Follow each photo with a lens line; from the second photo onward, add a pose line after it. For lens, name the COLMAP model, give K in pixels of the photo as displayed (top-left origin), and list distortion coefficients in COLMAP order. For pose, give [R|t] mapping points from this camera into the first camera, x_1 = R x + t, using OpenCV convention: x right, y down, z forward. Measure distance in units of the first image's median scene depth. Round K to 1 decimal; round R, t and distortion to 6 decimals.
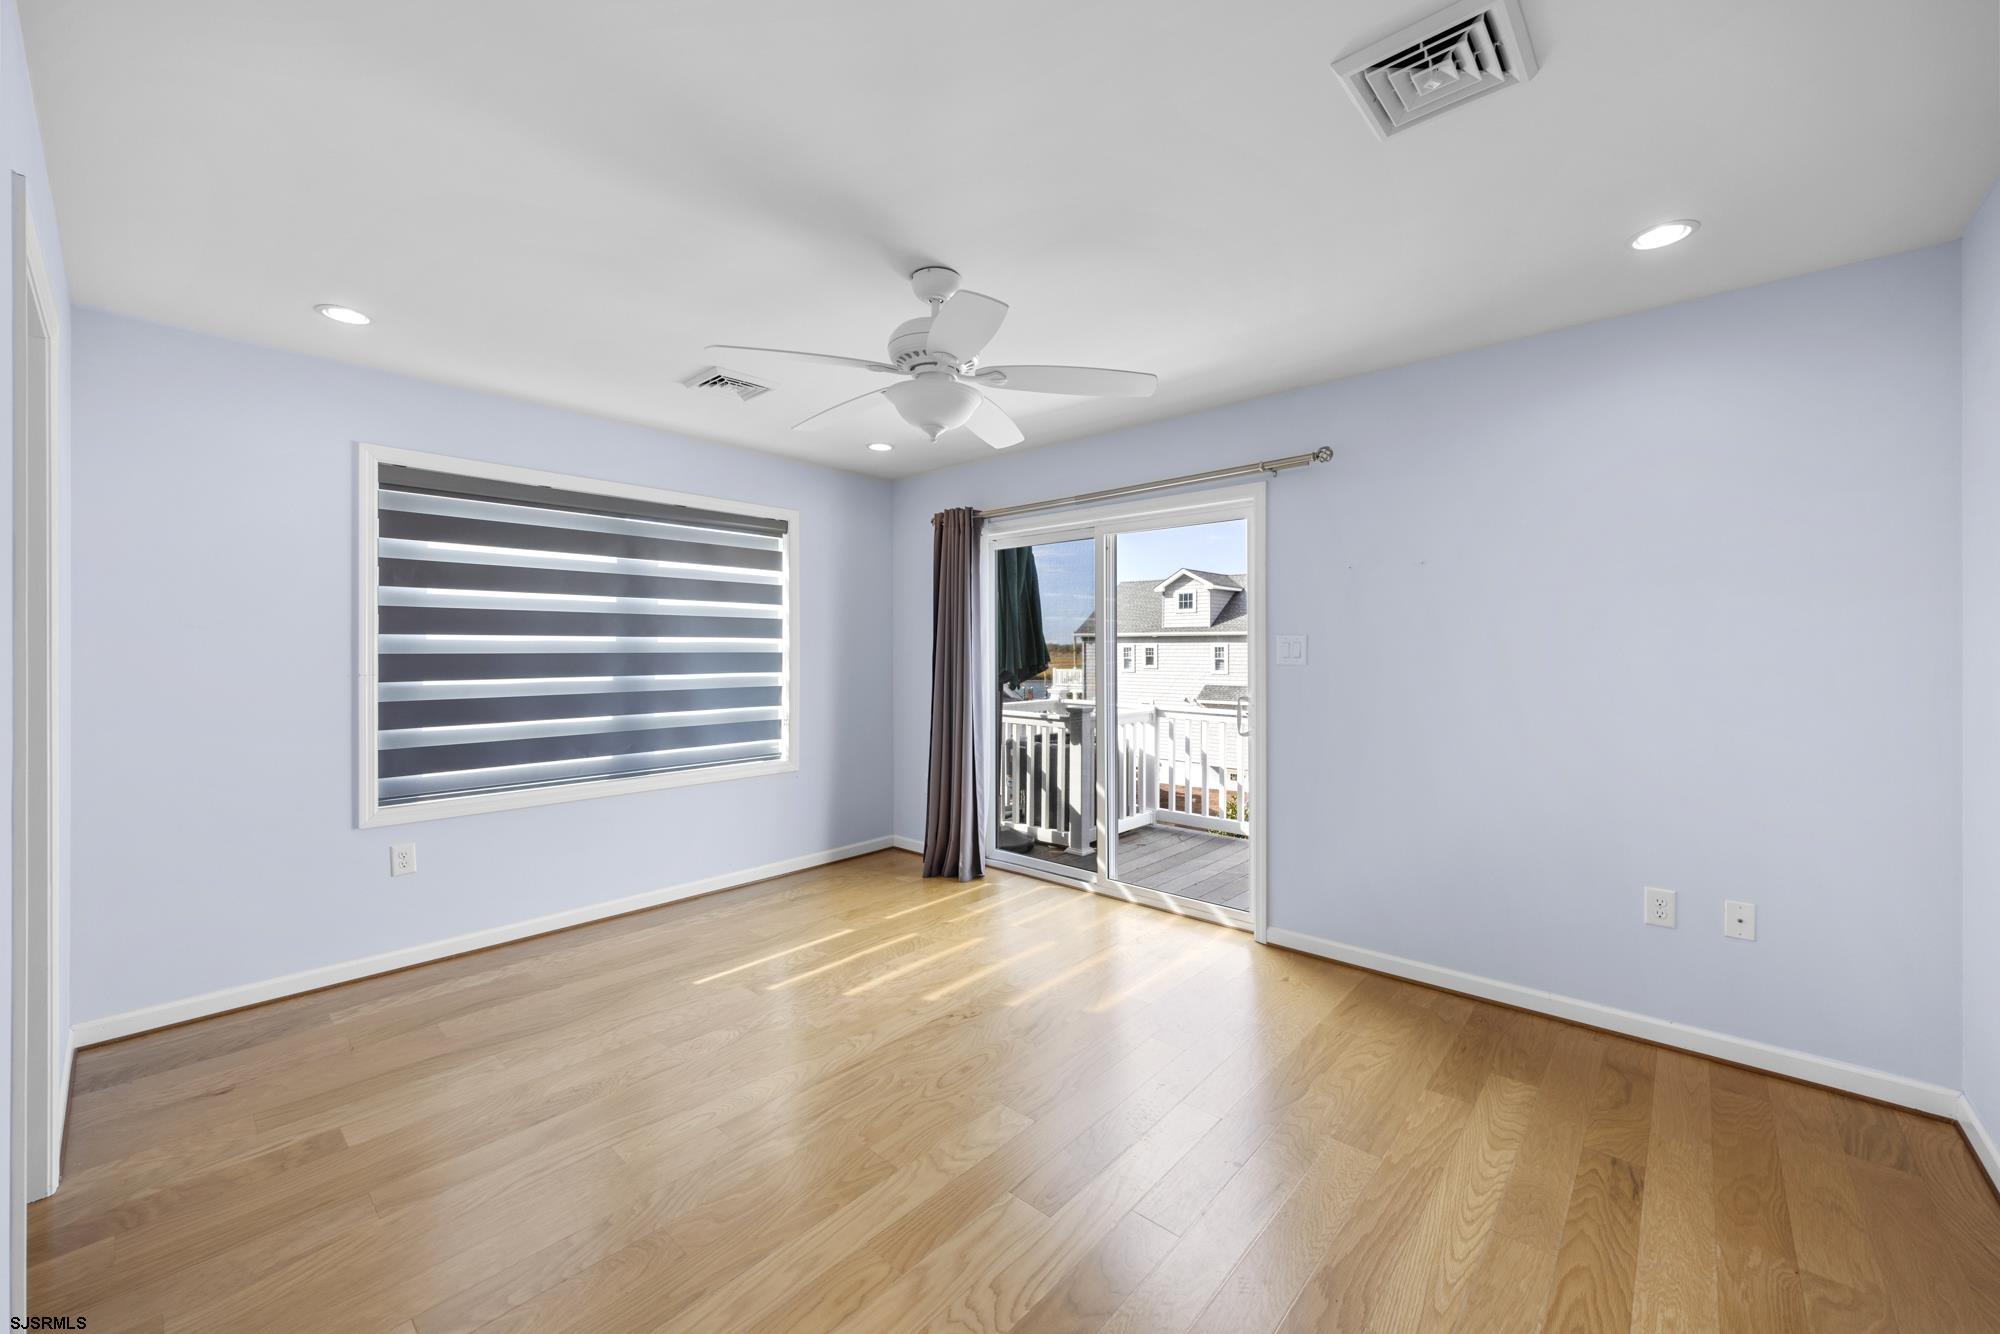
lens RADIAL K [[777.4, 0, 995.0], [0, 777.4, 652.3], [0, 0, 1]] dist [-0.002299, -0.001107]
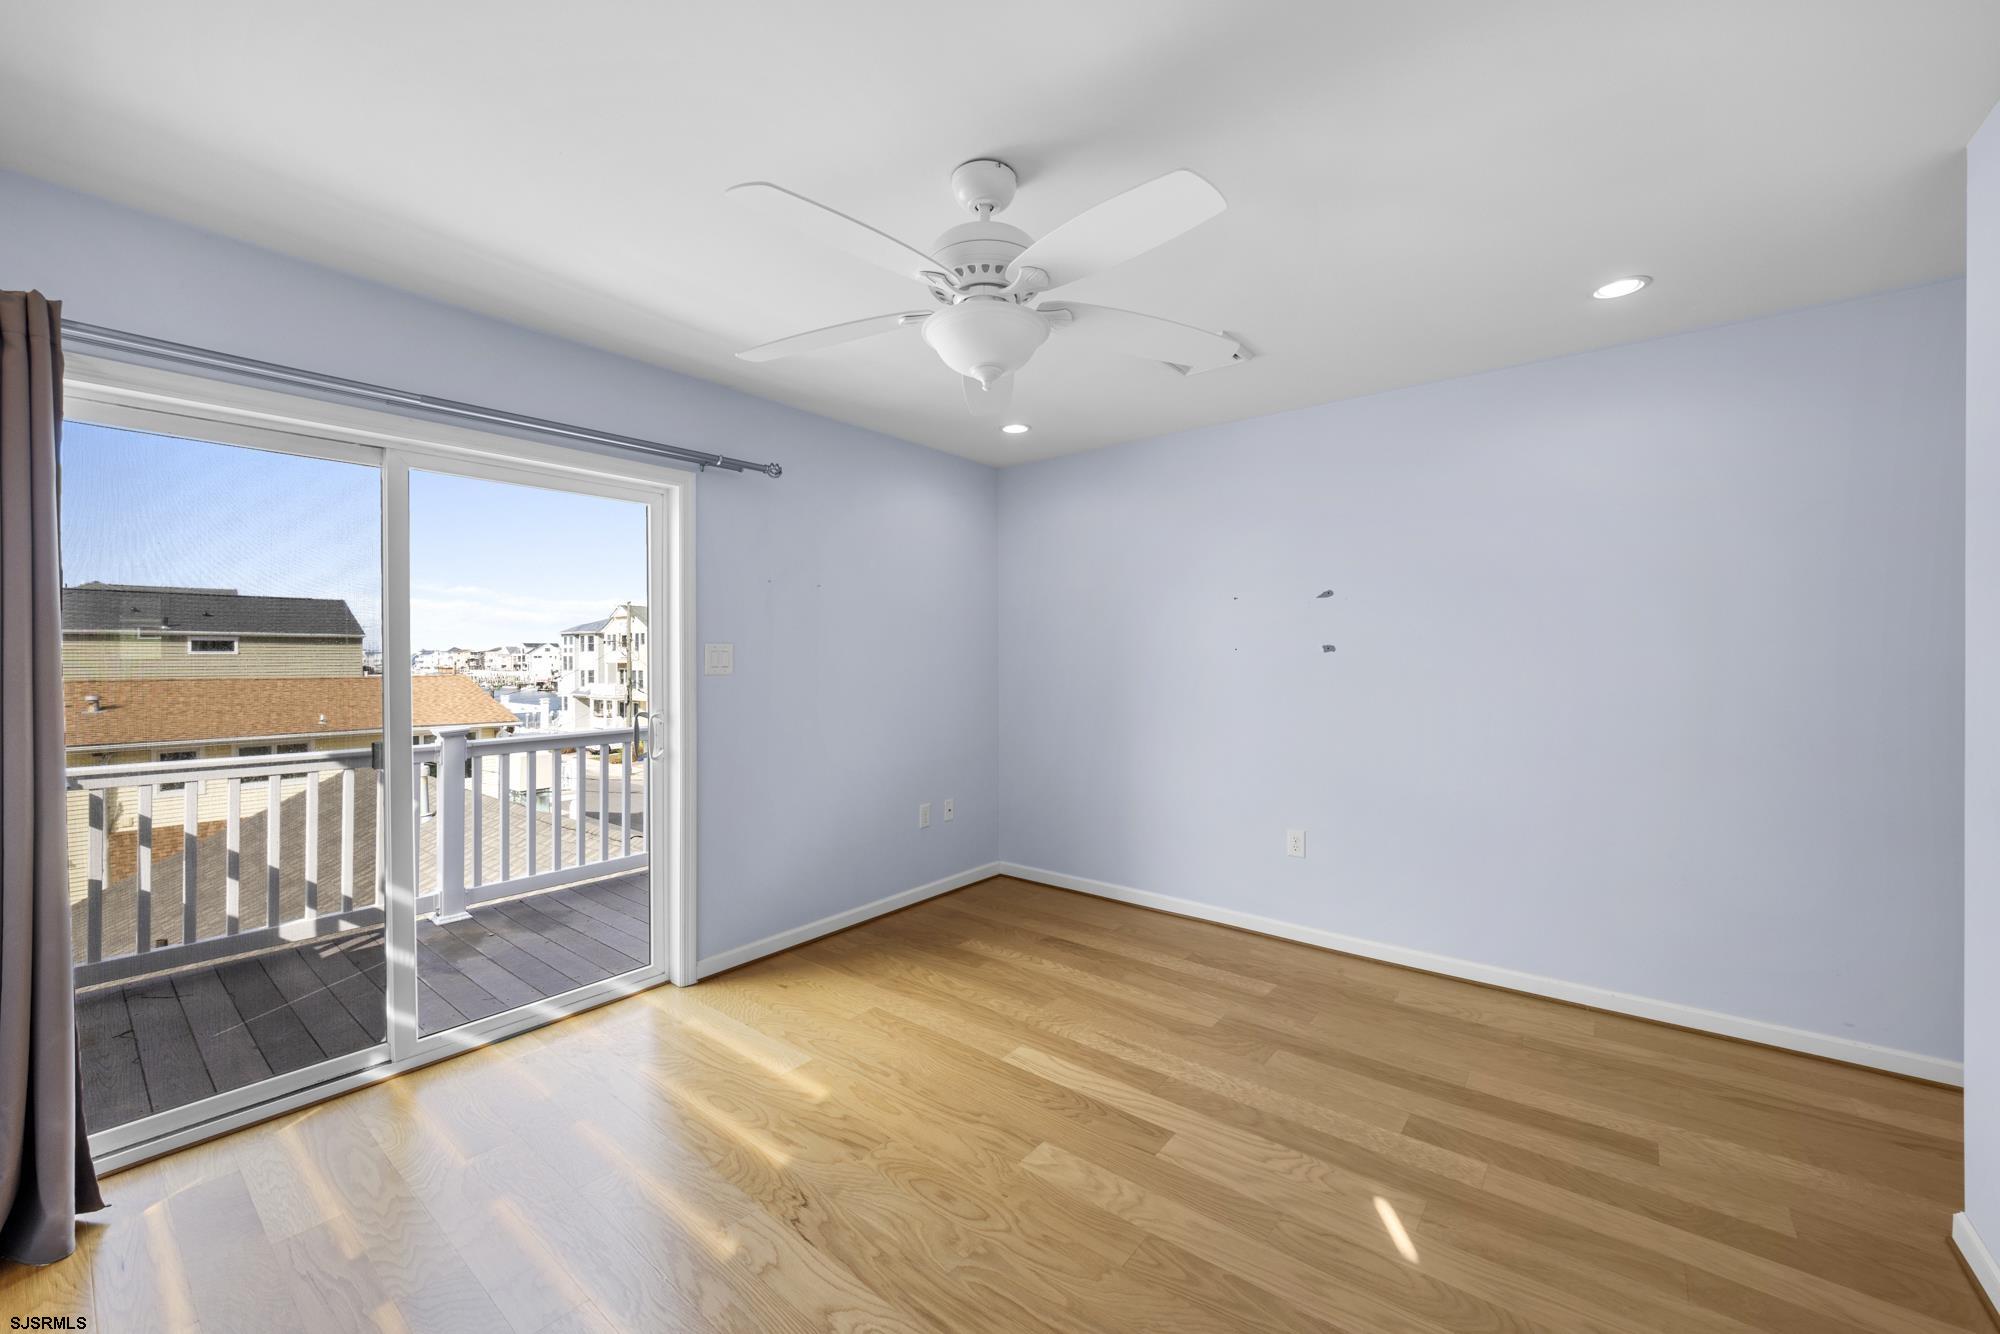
lens RADIAL K [[777.4, 0, 994.1], [0, 777.4, 665.2], [0, 0, 1]] dist [-0.002299, -0.001107]
pose [[-0.050348, -0.015185, 0.998616, -0.732815], [0.005987, 0.999862, 0.015506, -0.010517], [-0.998714, 0.006759, -0.050250, 0.887230]]
